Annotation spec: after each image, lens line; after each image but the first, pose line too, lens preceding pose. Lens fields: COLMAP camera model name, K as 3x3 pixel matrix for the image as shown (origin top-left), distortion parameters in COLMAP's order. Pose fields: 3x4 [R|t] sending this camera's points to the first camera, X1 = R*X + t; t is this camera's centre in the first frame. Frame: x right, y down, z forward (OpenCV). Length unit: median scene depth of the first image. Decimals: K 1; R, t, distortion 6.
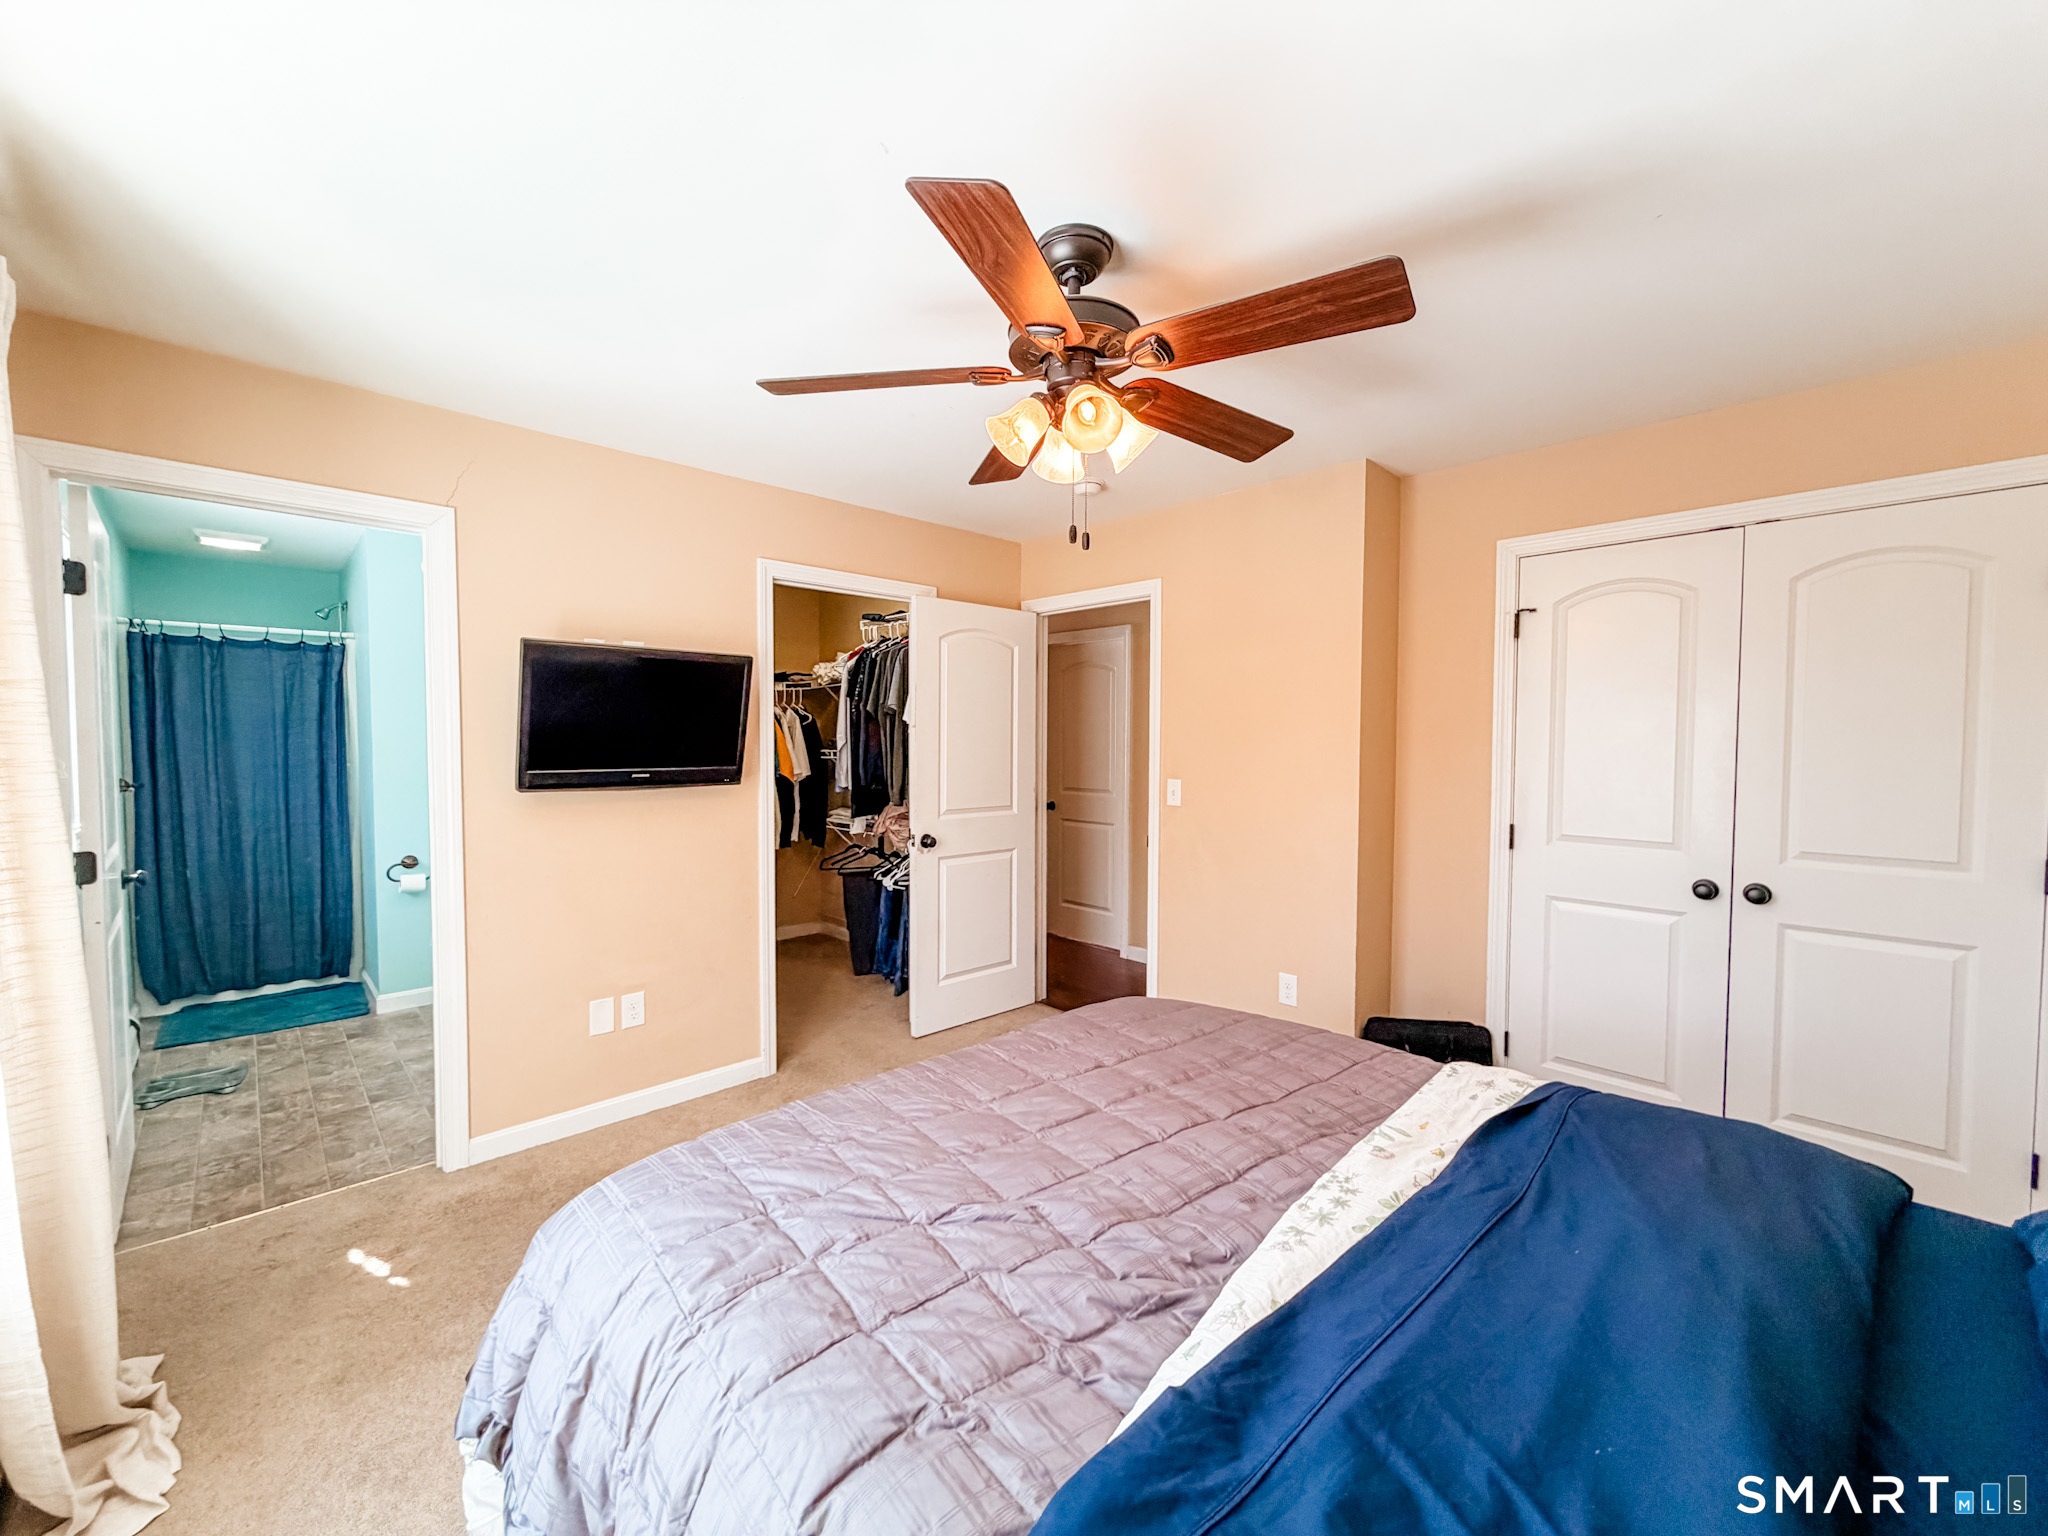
lens RADIAL K [[815.1, 0, 1022.9], [0, 815.1, 766.1], [0, 0, 1]] dist [-0.000333, 0.000099]
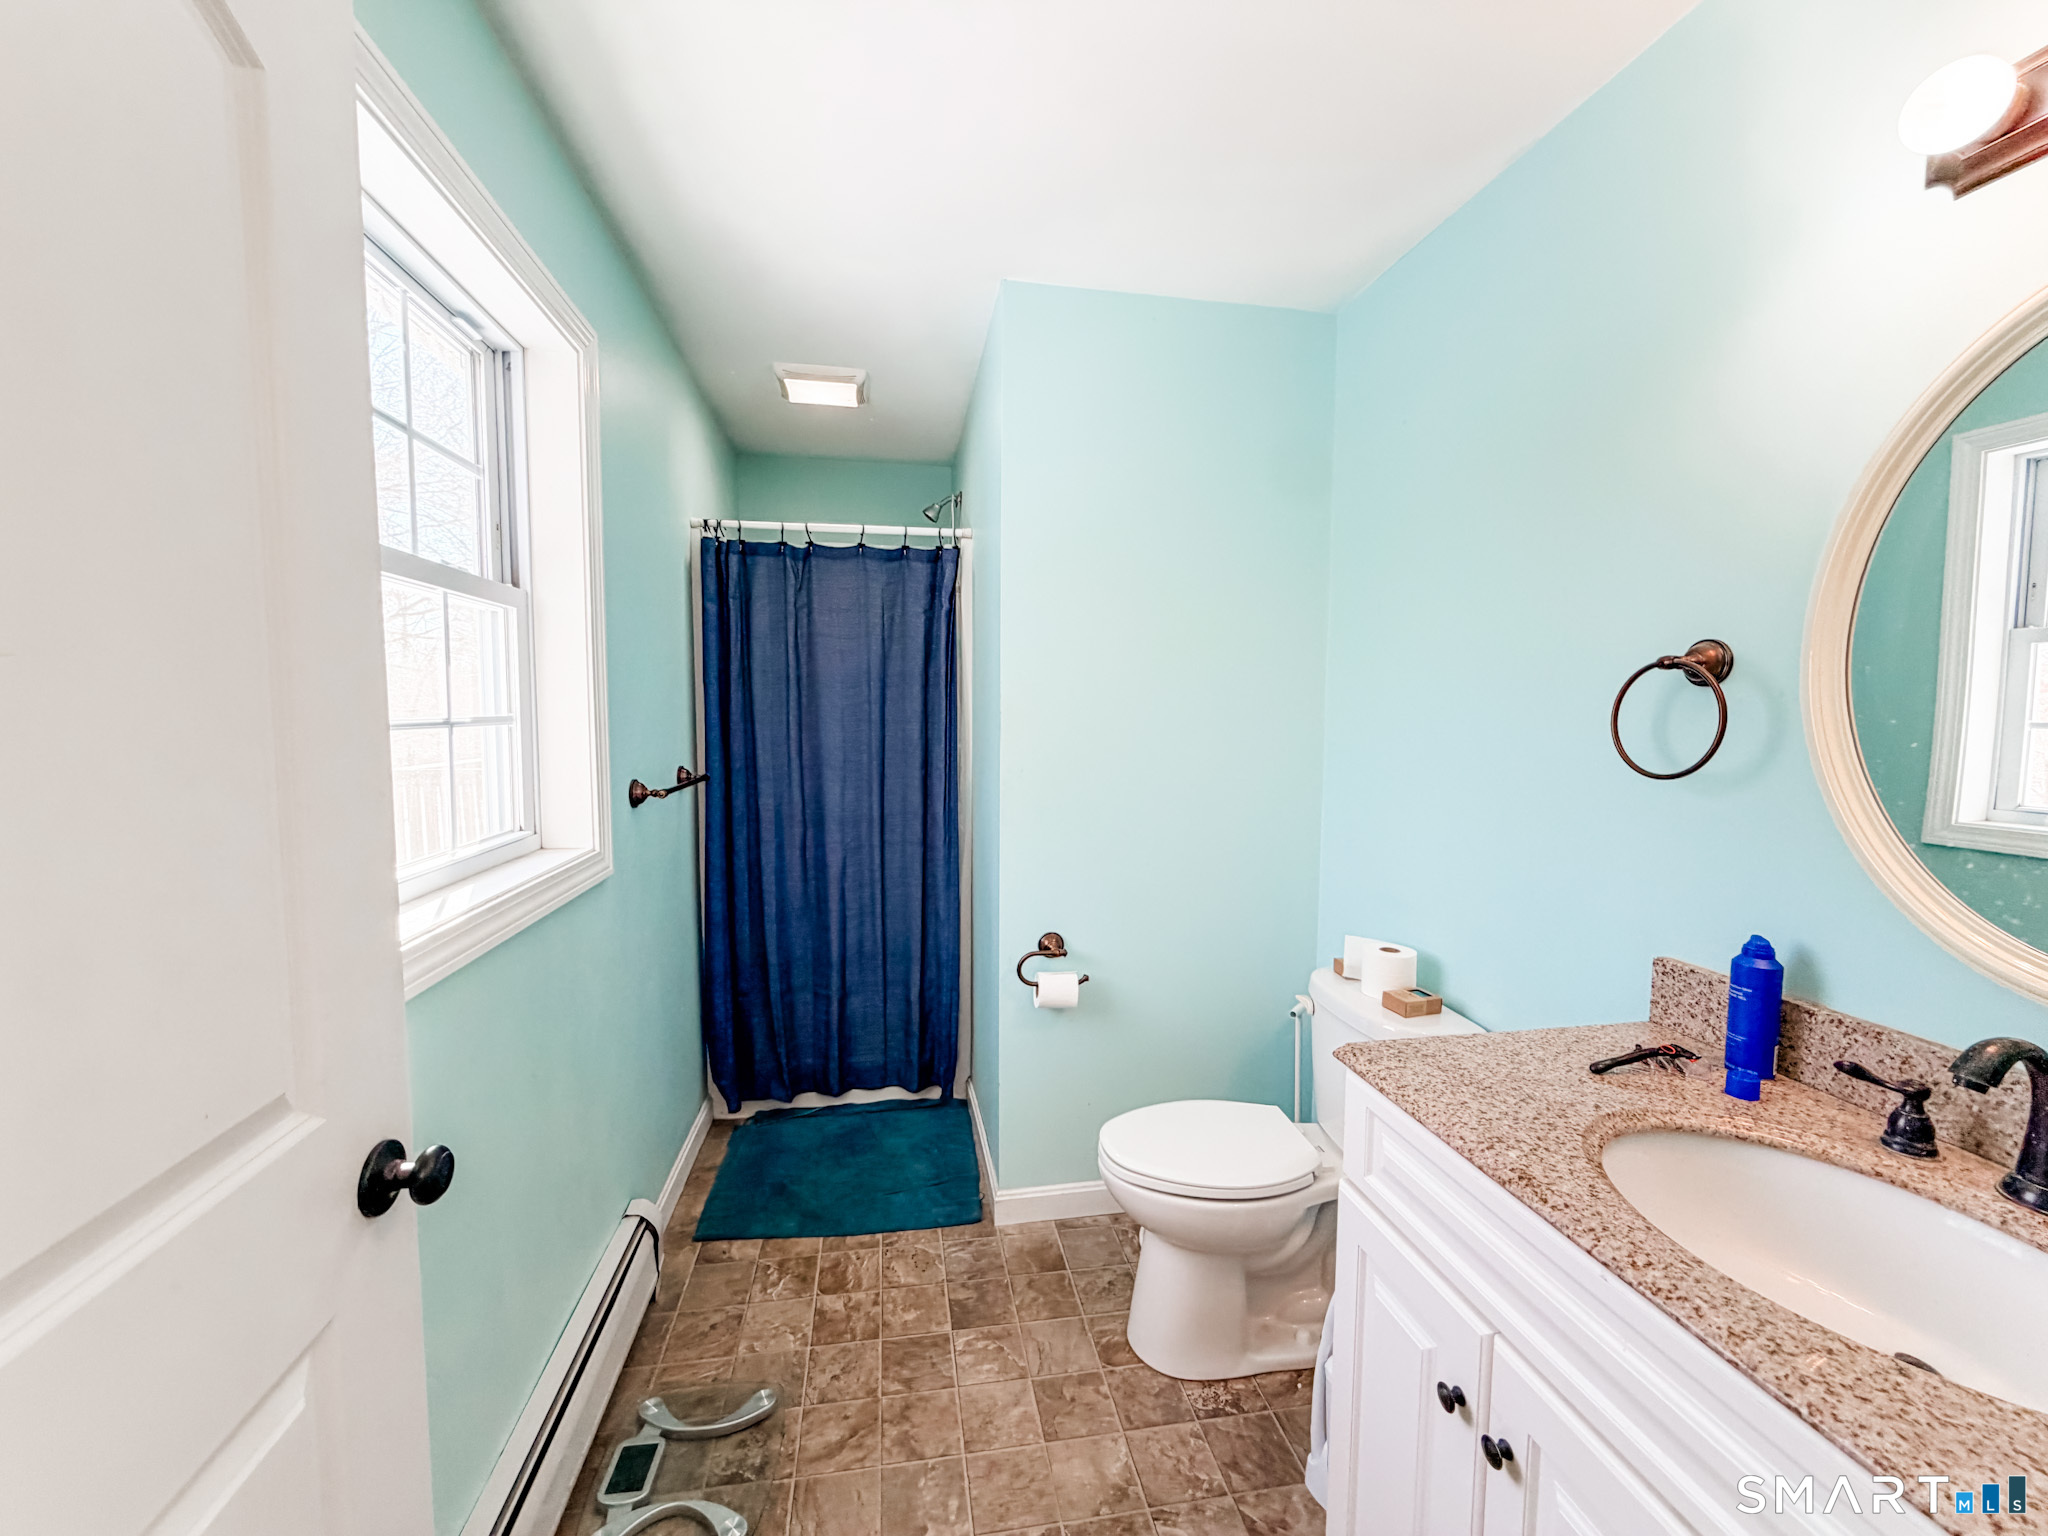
lens RADIAL K [[815.1, 0, 1021.7], [0, 815.1, 772.3], [0, 0, 1]] dist [-0.000333, 0.000099]
pose [[0.825326, 0.048343, -0.562583, -0.473659], [-0.025226, 0.998490, 0.048792, -0.015177], [0.564093, -0.026078, 0.825300, 0.556415]]
